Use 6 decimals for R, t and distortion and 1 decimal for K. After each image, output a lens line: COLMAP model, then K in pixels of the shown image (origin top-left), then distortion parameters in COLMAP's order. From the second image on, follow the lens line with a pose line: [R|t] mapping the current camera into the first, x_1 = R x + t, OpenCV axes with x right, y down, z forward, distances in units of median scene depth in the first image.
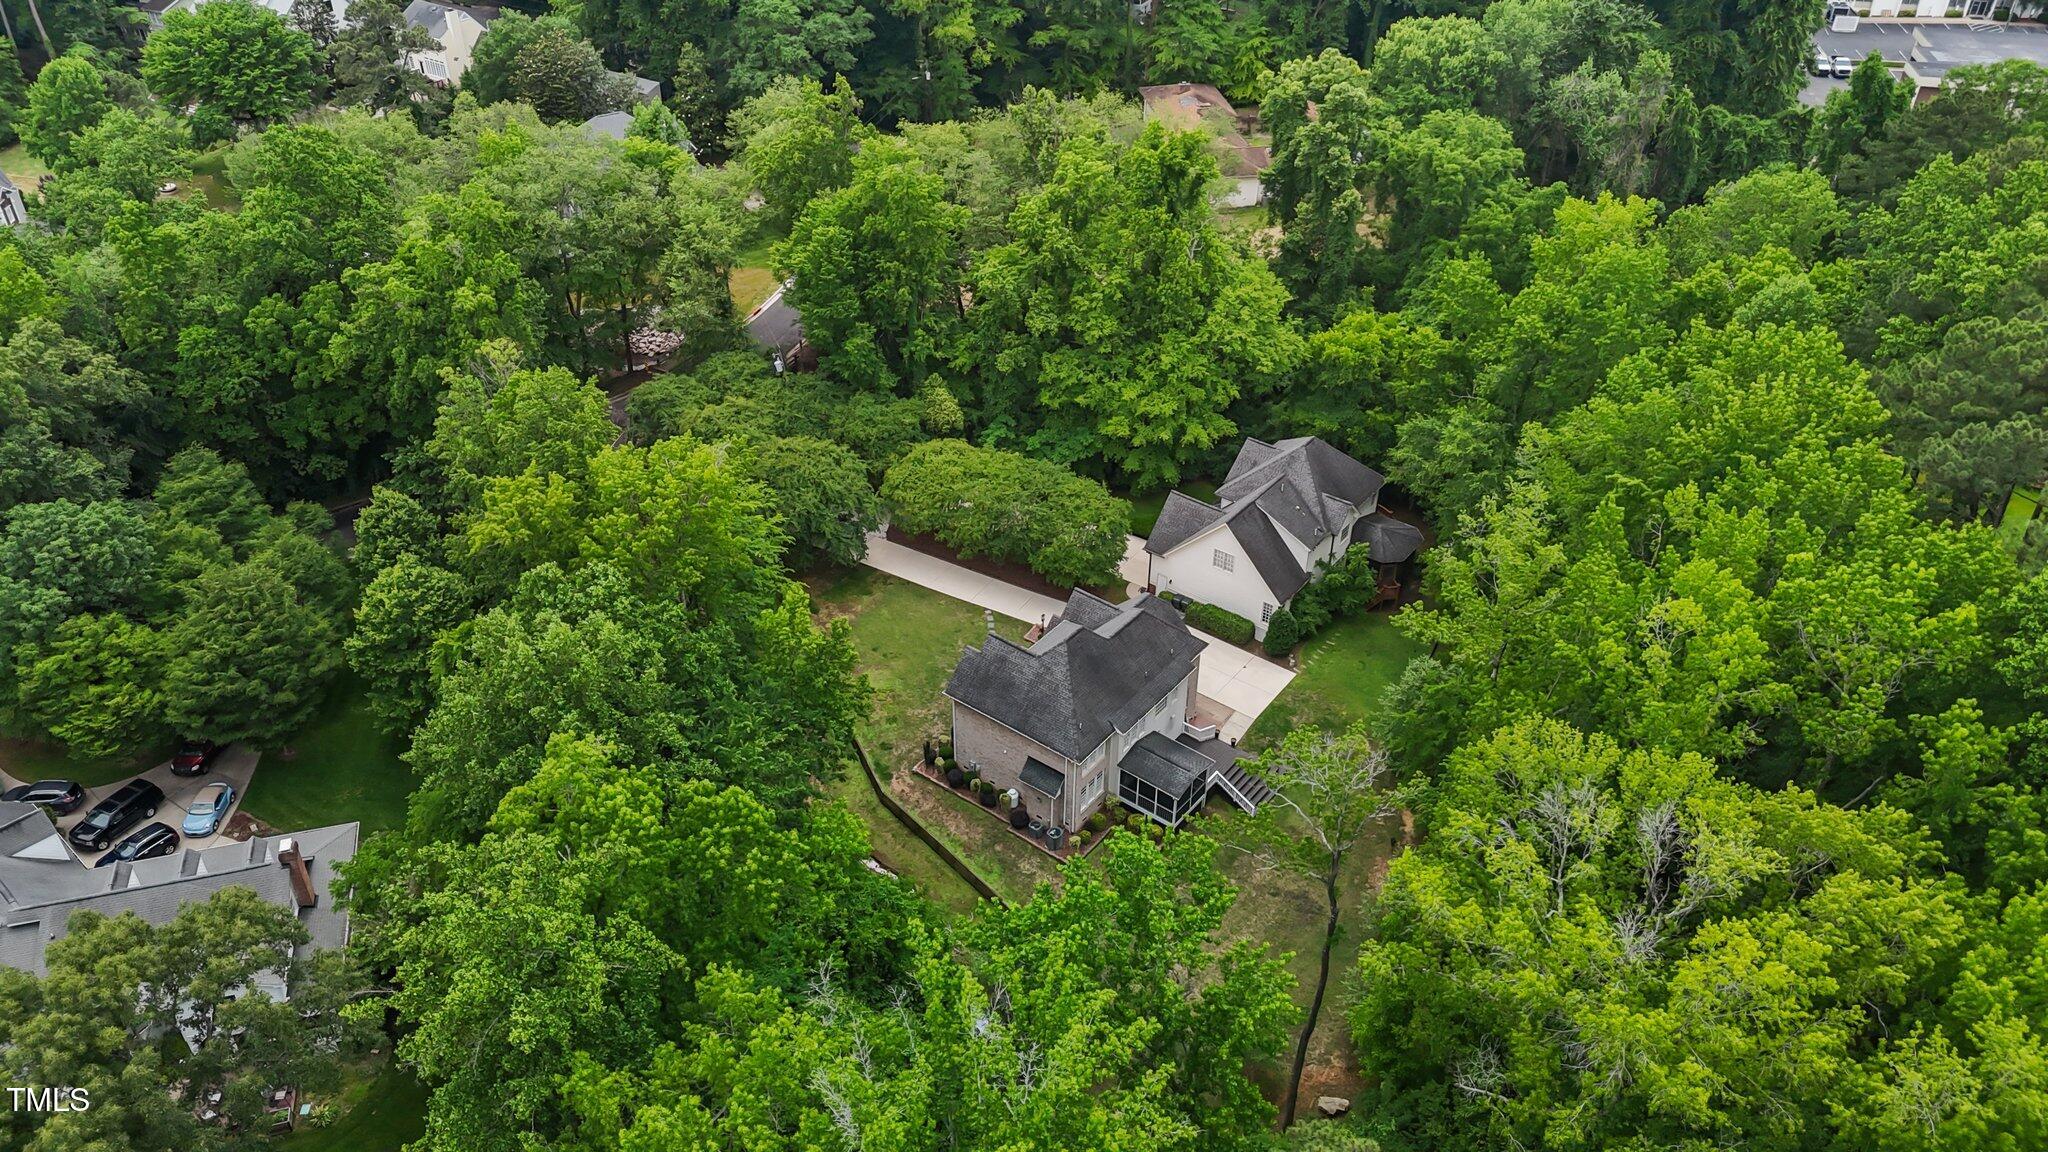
lens RADIAL K [[1511.5, 0, 1018.7], [0, 1511.5, 579.3], [0, 0, 1]] dist [0.071019, -0.064394]
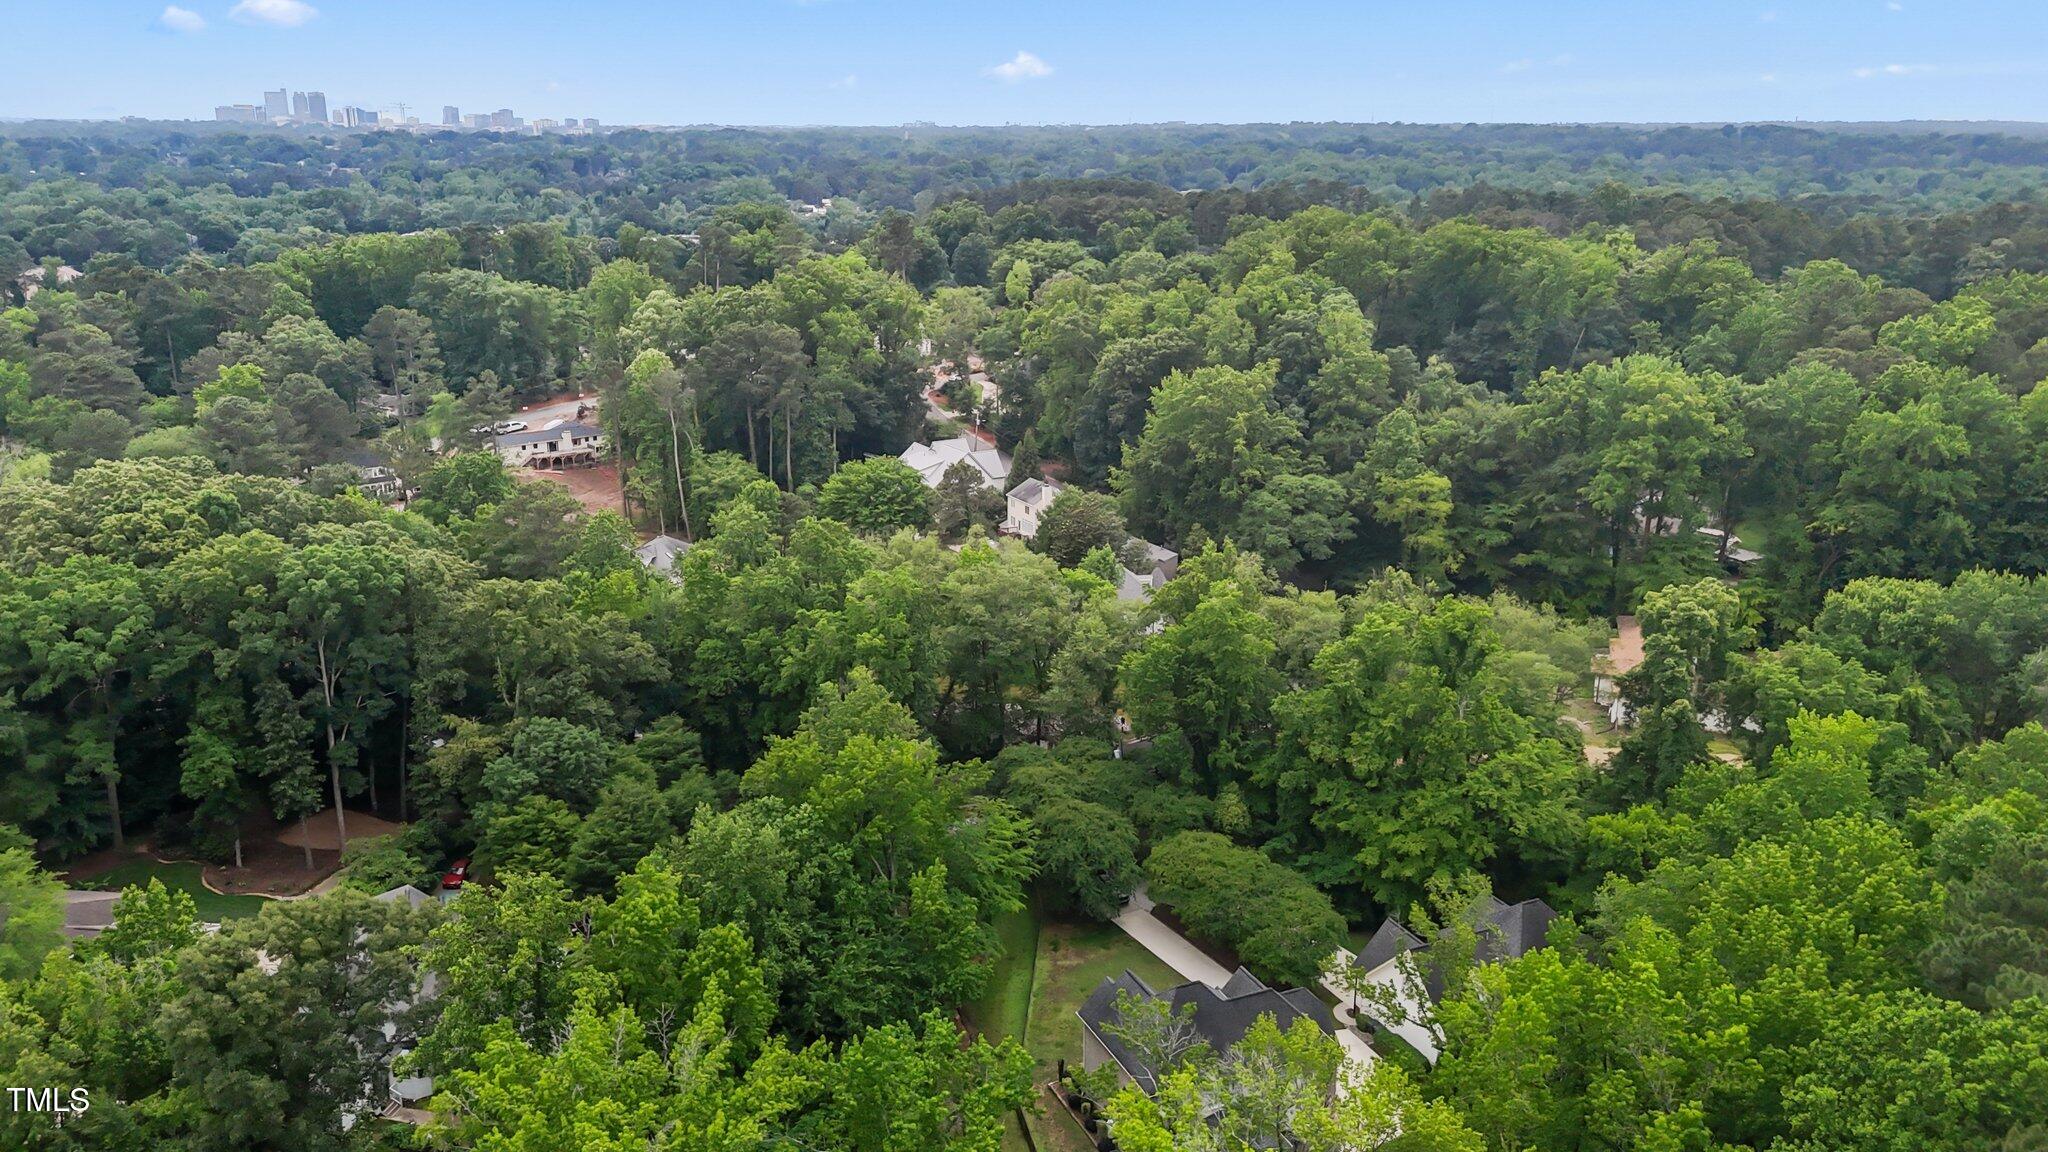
lens RADIAL K [[1511.5, 0, 1027.7], [0, 1511.5, 573.5], [0, 0, 1]] dist [0.071019, -0.064394]
pose [[0.879660, 0.124725, -0.458958, 0.319468], [-0.274492, 0.921200, -0.275762, 0.077244], [0.388398, 0.368557, 0.844579, -0.075123]]
